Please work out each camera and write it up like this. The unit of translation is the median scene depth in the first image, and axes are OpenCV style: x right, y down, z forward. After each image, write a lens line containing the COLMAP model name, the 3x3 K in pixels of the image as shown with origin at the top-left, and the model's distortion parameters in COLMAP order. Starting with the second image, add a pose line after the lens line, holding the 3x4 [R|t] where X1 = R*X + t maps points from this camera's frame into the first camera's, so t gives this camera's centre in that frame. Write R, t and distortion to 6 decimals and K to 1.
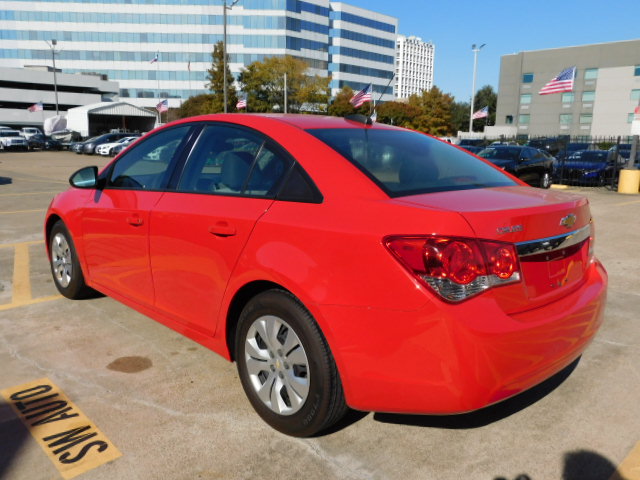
lens RADIAL K [[523.5, 0, 320.0], [0, 523.5, 240.0], [0, 0, 1]] dist [-0.003168, 0.004960]
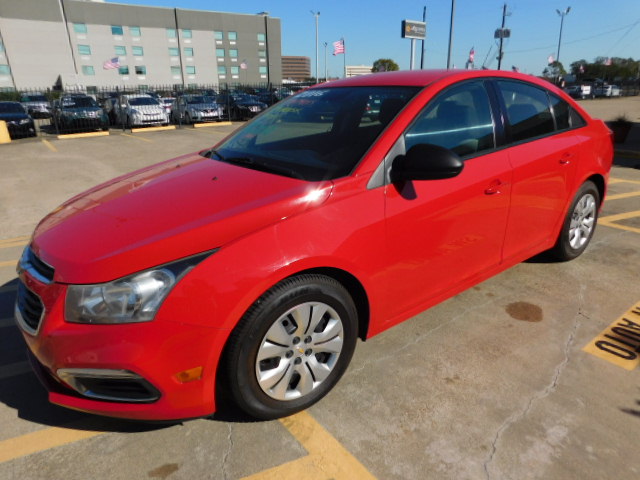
lens RADIAL K [[428.8, 0, 320.0], [0, 428.8, 240.0], [0, 0, 1]] dist [-0.074776, 0.065626]
pose [[0.119358, -0.361292, 0.924782, -0.081145], [0.213699, 0.918958, 0.331435, -0.019390], [-0.969581, 0.158065, 0.186892, 0.085011]]
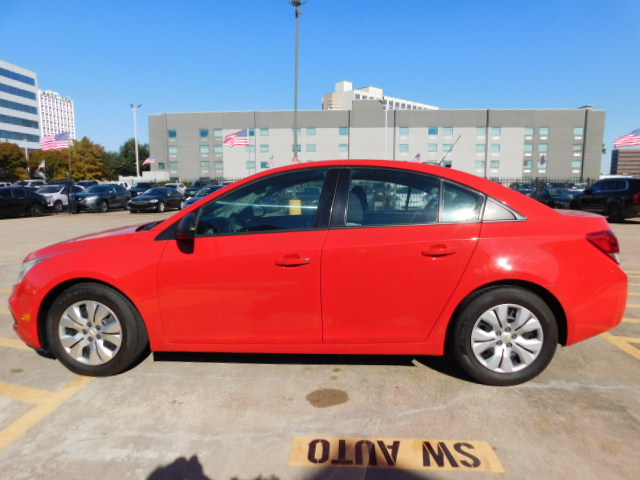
lens RADIAL K [[428.8, 0, 320.0], [0, 428.8, 240.0], [0, 0, 1]] dist [-0.074776, 0.065626]
pose [[0.739949, -0.112515, 0.663186, -0.062324], [0.147869, 0.989003, 0.002807, -0.005310], [-0.656209, 0.095987, 0.748449, 0.024108]]
